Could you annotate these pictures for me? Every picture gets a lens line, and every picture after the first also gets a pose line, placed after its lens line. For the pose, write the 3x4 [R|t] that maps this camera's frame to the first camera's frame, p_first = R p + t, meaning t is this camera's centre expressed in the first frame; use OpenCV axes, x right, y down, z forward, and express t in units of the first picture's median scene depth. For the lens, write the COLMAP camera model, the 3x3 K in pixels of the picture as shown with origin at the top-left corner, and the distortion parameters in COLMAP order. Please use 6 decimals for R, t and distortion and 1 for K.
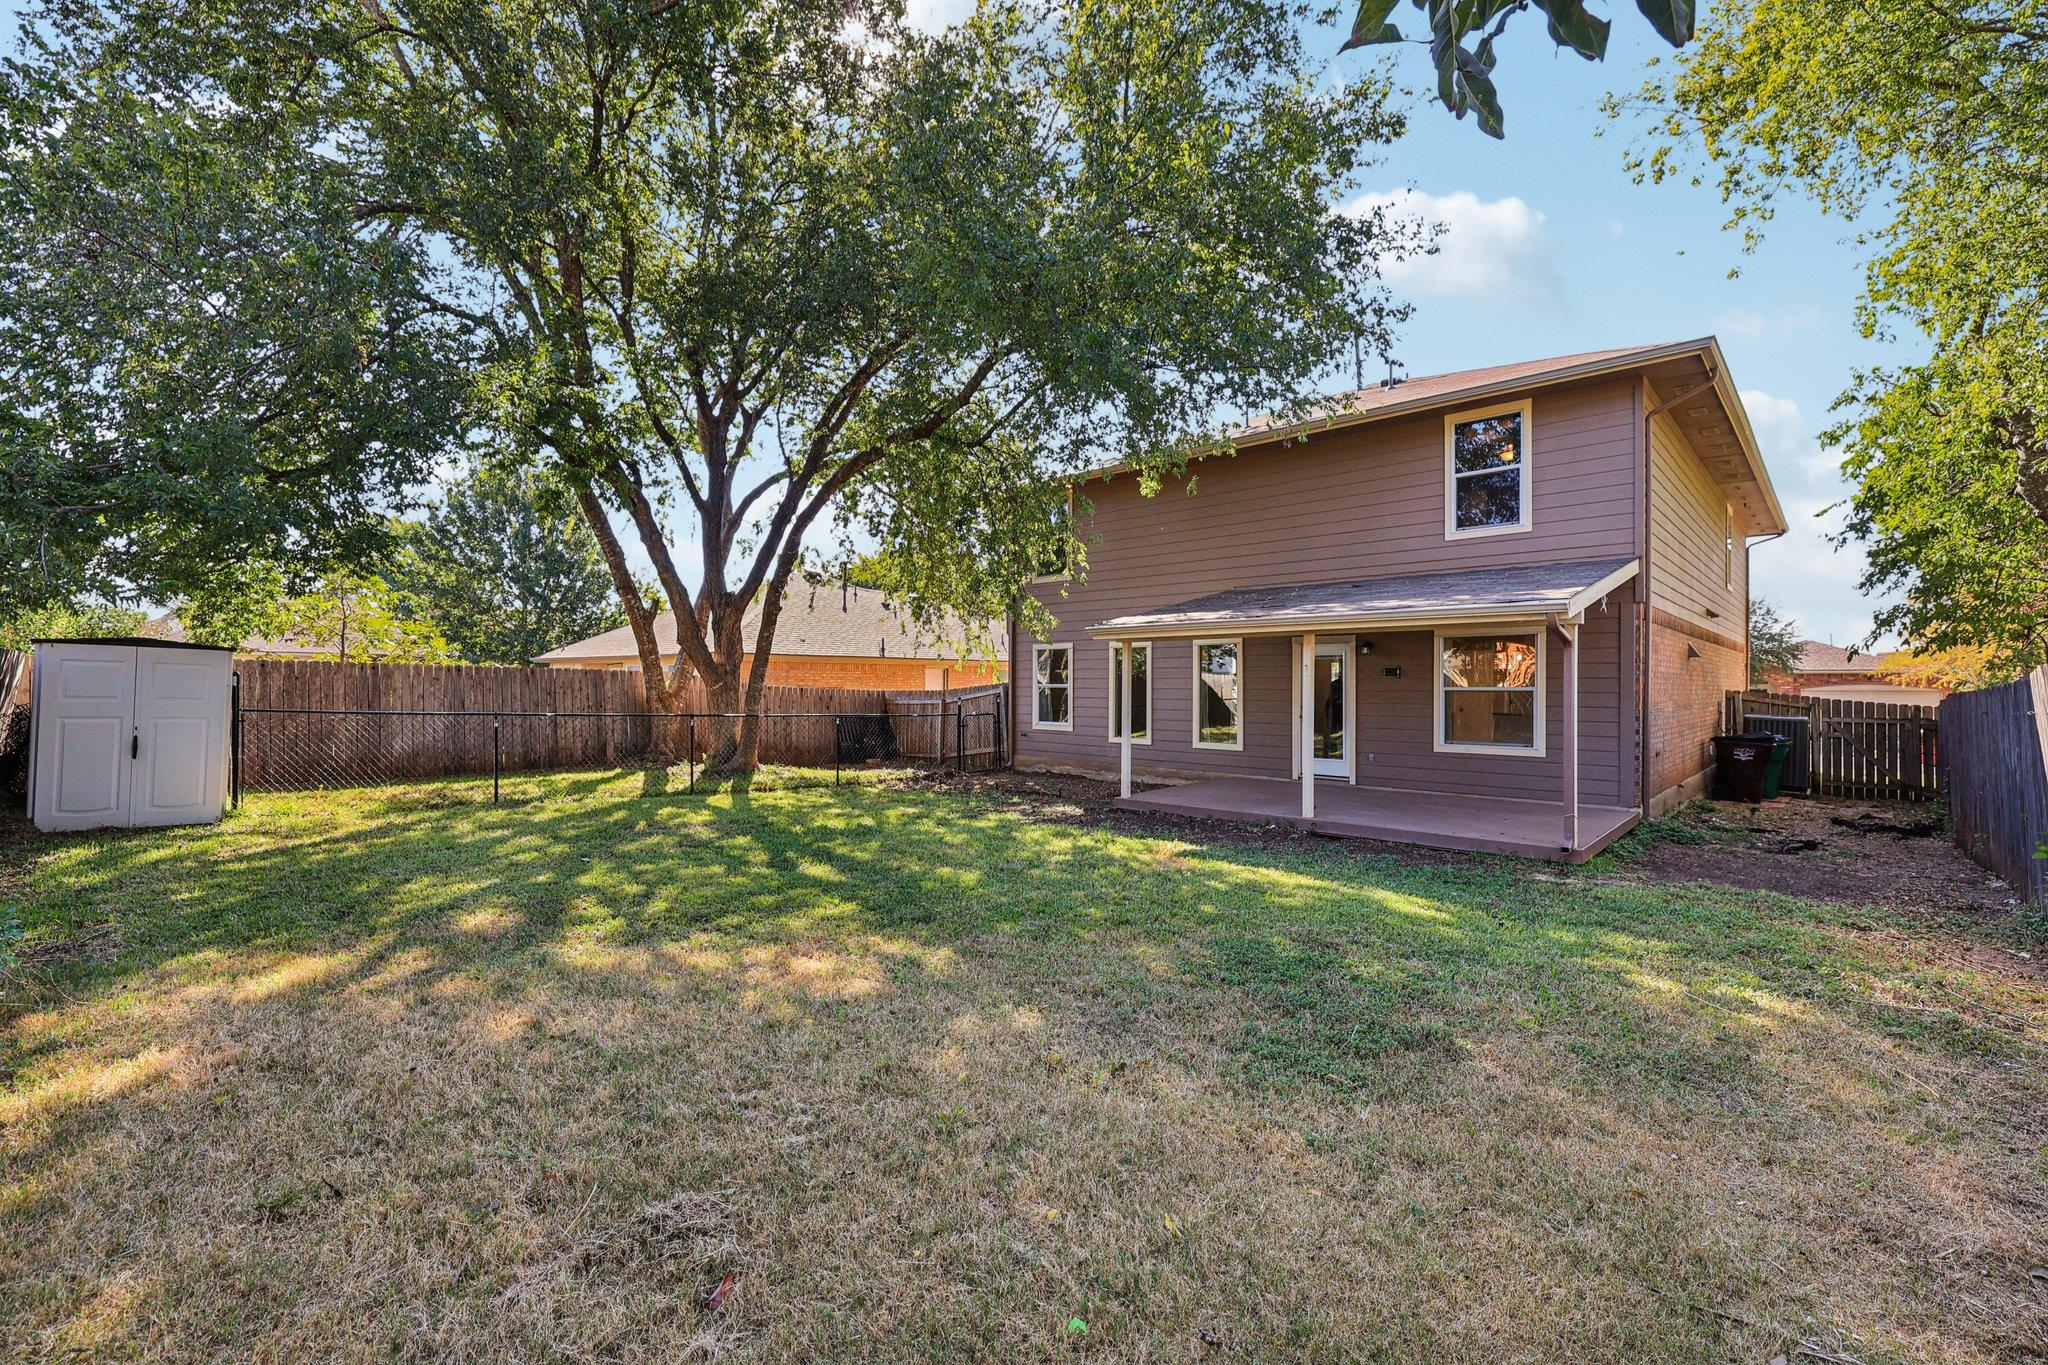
lens RADIAL K [[864.7, 0, 1024.0], [0, 864.7, 682.5], [0, 0, 1]] dist [-0.000795, 0.000460]
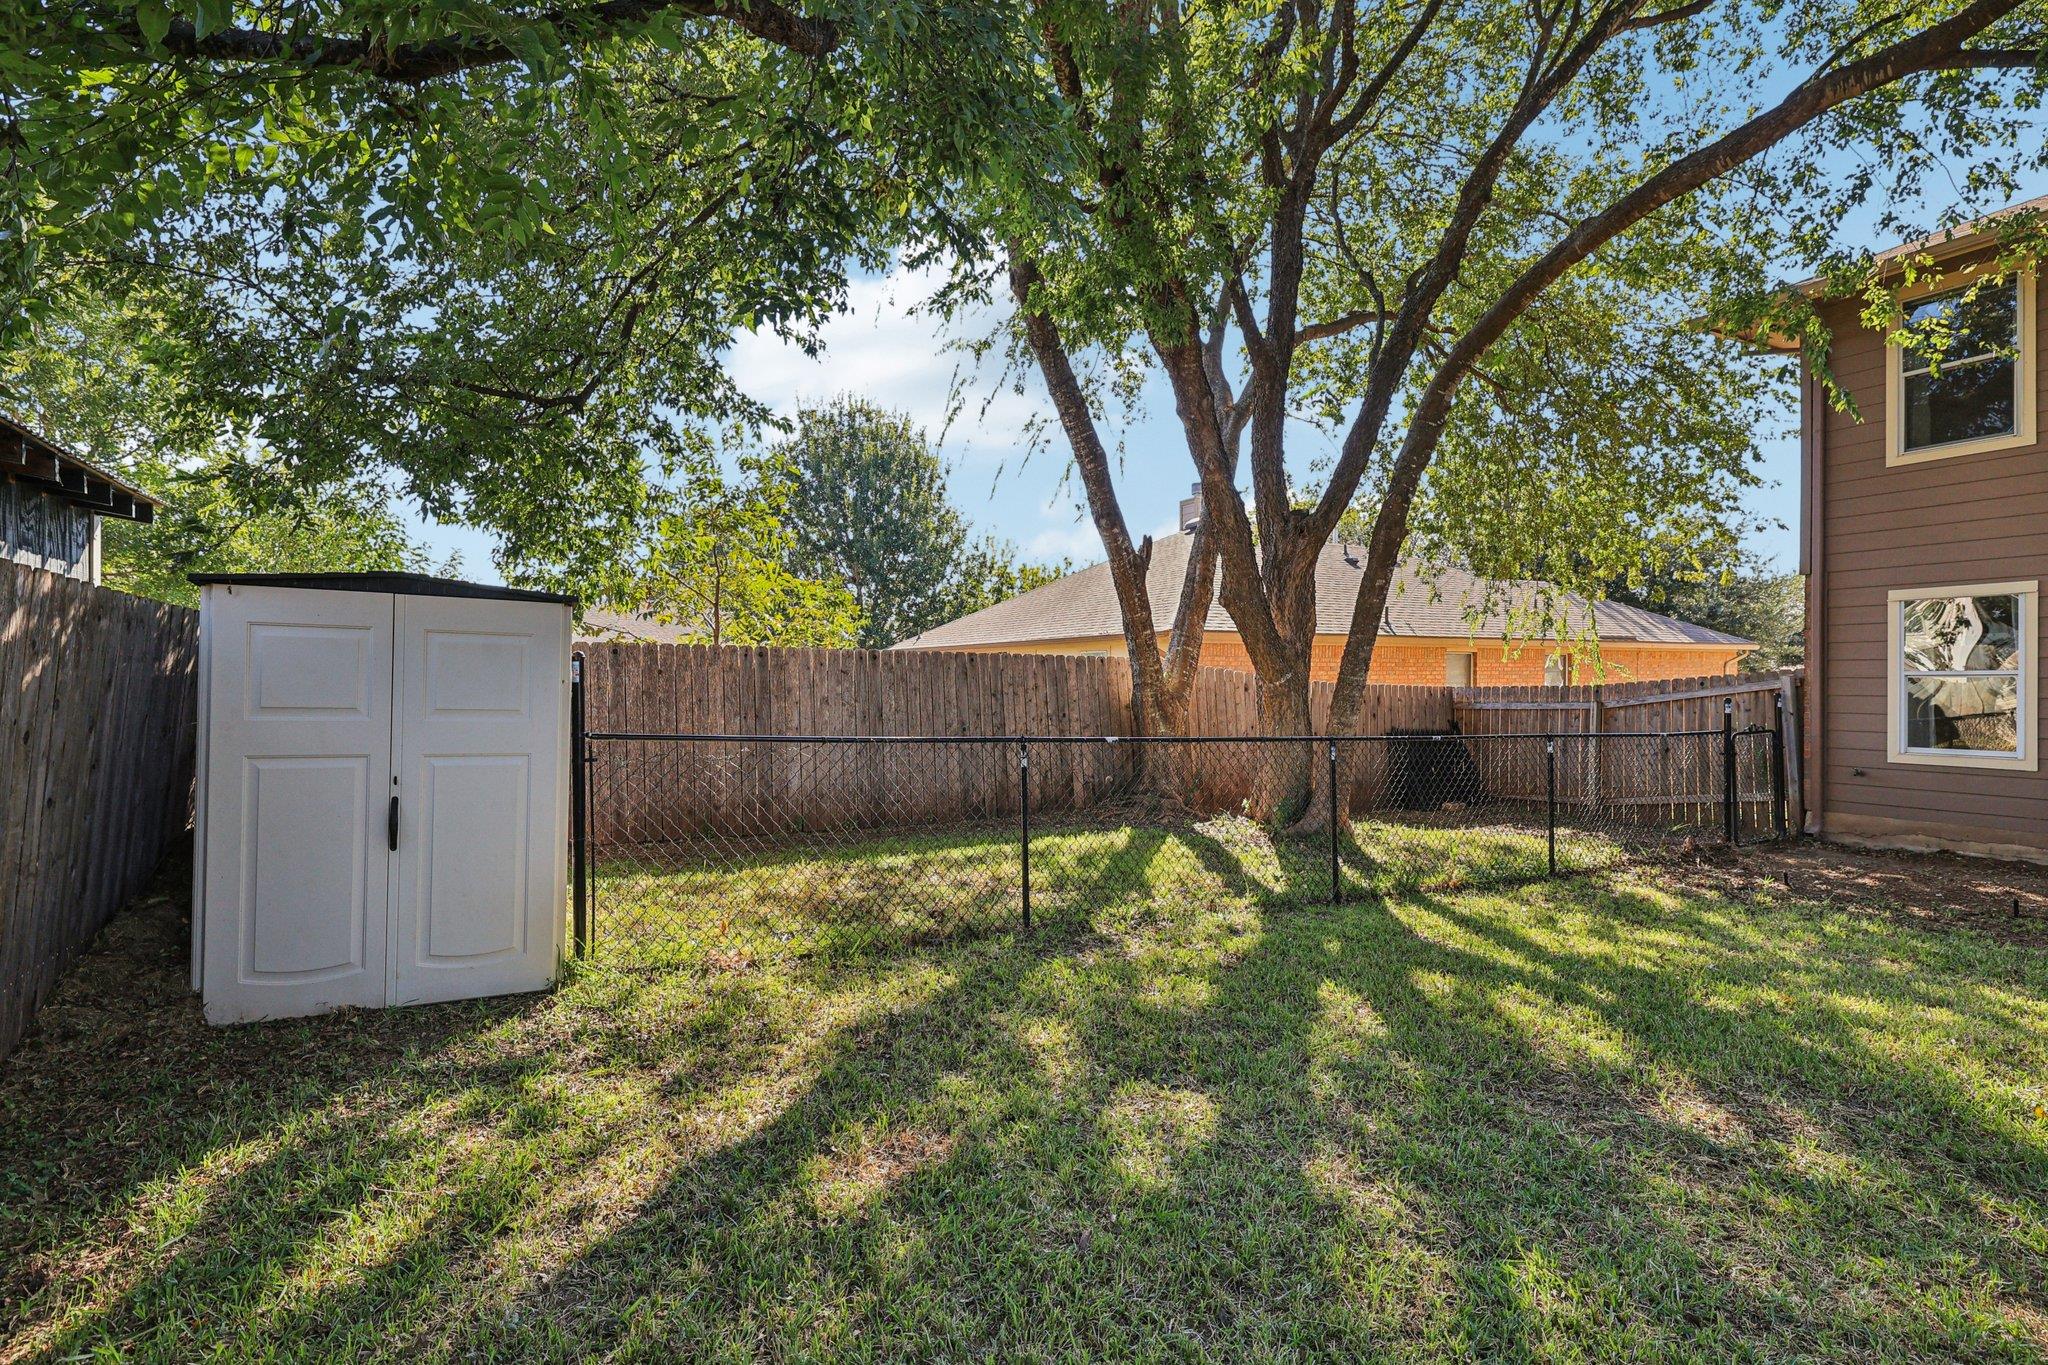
lens RADIAL K [[960.0, 0, 1011.0], [0, 960.0, 676.0], [0, 0, 1]] dist [-0.001984, -0.000354]
pose [[0.949788, -0.009793, -0.312740, -0.376716], [0.008711, 0.999950, -0.004858, 0.003440], [0.312772, 0.001890, 0.949826, 0.413646]]
